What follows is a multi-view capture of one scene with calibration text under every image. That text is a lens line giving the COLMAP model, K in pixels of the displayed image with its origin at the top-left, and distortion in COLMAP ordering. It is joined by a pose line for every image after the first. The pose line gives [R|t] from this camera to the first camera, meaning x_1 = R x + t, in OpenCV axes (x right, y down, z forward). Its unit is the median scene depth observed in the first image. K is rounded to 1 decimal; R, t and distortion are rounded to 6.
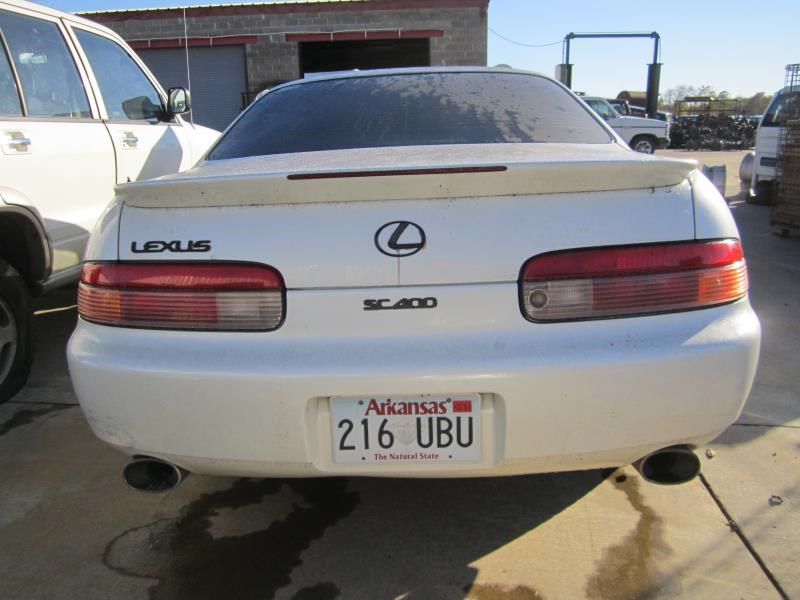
lens RADIAL K [[668.5, 0, 400.0], [0, 668.5, 300.0], [0, 0, 1]] dist [-0.037772, 0.003443]
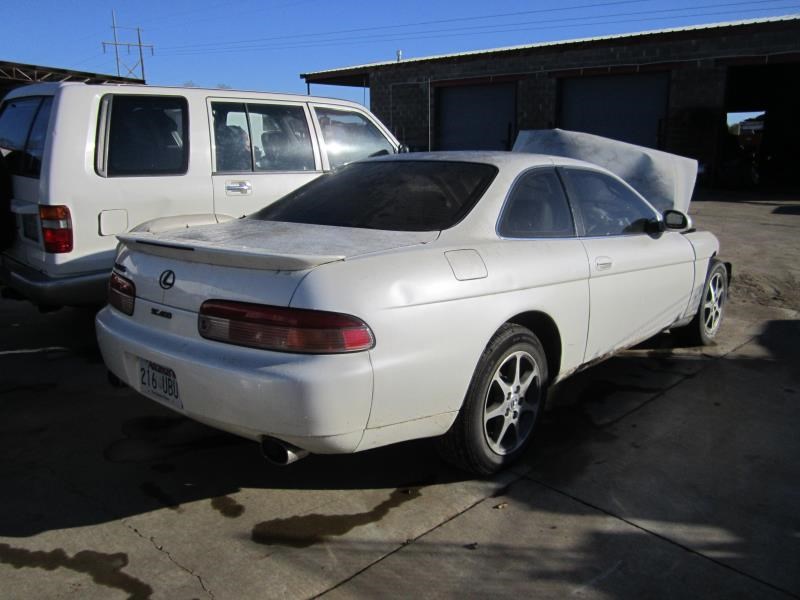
lens RADIAL K [[668.5, 0, 400.0], [0, 668.5, 300.0], [0, 0, 1]] dist [-0.037772, 0.003443]
pose [[0.776679, 0.166277, -0.607554, 1.087878], [-0.178441, 0.983098, 0.040943, -0.150234], [0.604093, 0.076613, 0.793222, -0.058552]]
